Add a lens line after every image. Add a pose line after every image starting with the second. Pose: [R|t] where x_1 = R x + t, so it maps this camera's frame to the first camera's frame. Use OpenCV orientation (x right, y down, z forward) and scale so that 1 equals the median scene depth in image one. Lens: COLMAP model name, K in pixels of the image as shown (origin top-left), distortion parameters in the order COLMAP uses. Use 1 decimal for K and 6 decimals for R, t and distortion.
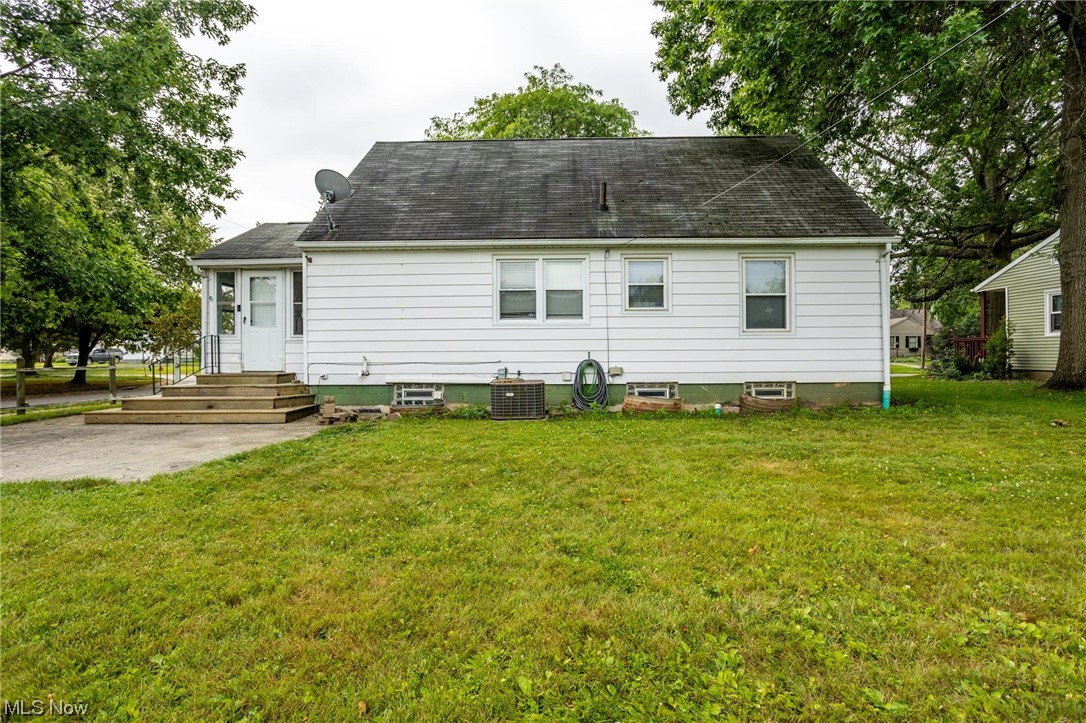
lens RADIAL K [[523.5, 0, 543.0], [0, 523.5, 361.5], [0, 0, 1]] dist [-0.000549, -0.000034]
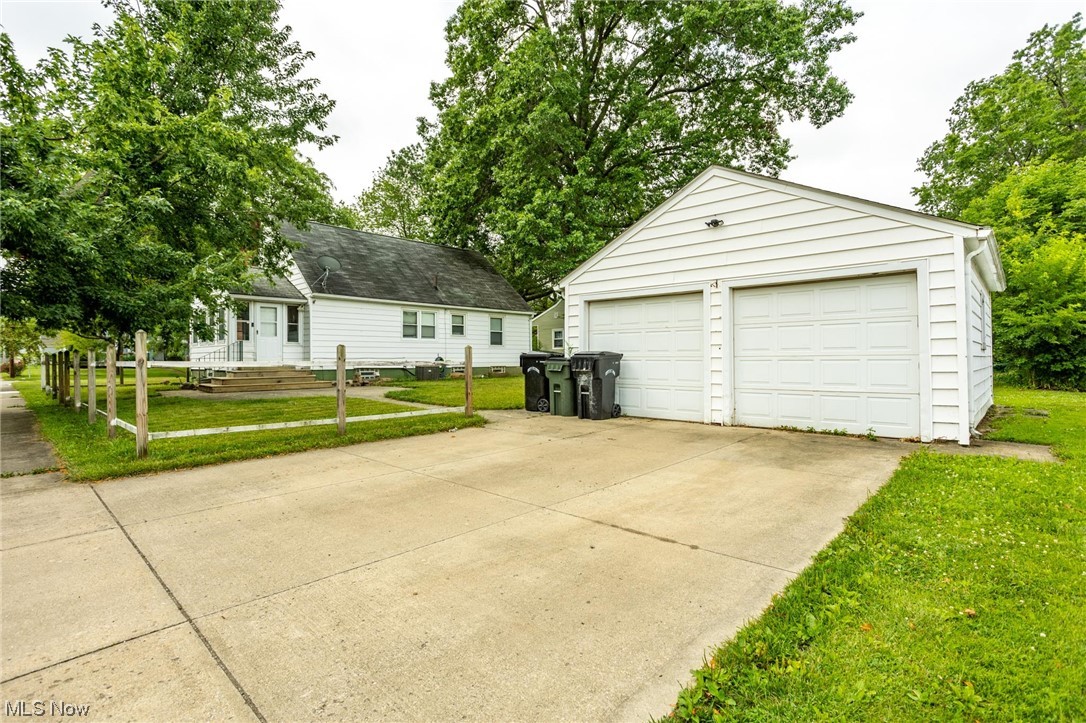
lens RADIAL K [[523.5, 0, 543.0], [0, 523.5, 361.5], [0, 0, 1]] dist [-0.000549, -0.000034]
pose [[0.678195, -0.001226, 0.734881, -1.257451], [-0.006639, 0.999948, 0.007795, -0.004795], [-0.734852, -0.010165, 0.678151, -0.856542]]
